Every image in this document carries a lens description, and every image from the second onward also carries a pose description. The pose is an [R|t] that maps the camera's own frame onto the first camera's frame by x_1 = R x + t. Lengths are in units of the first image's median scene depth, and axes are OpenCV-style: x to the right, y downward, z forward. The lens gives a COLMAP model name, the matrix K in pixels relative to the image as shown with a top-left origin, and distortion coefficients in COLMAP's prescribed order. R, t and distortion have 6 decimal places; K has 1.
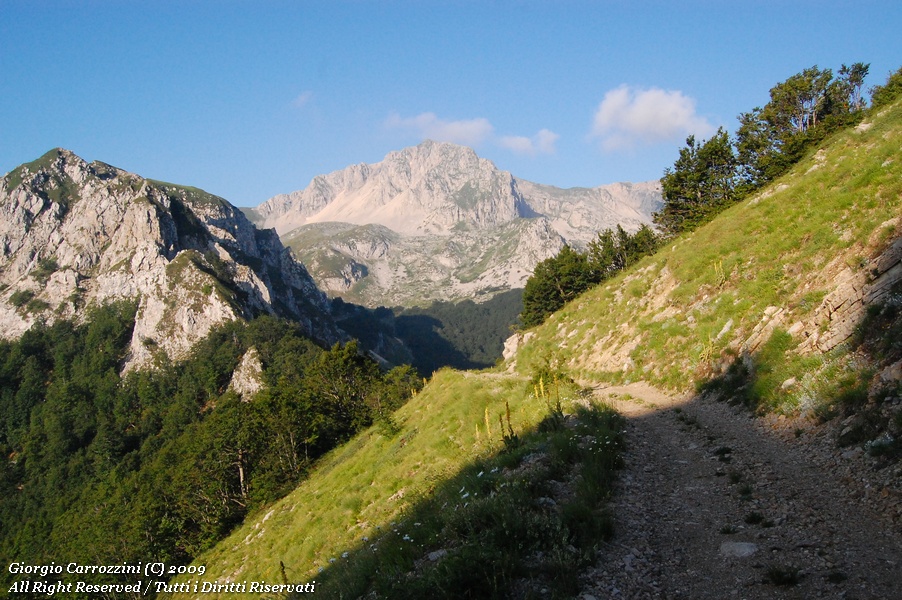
lens RADIAL K [[710.1, 0, 460.5], [0, 710.1, 304.8], [0, 0, 1]] dist [-0.096620, 0.036008]
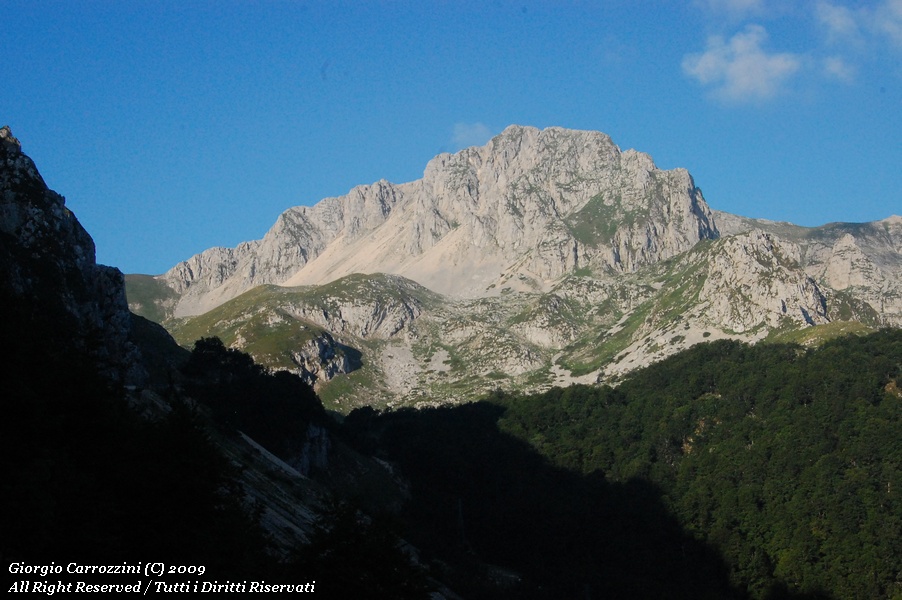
lens RADIAL K [[1331.9, 0, 467.9], [0, 1331.9, 296.8], [0, 0, 1]] dist [-0.041410, 0.000000]
pose [[0.993520, -0.034089, -0.108429, 0.041561], [0.015001, 0.984947, -0.172206, 0.093150], [0.112667, 0.169463, 0.979075, 0.319921]]
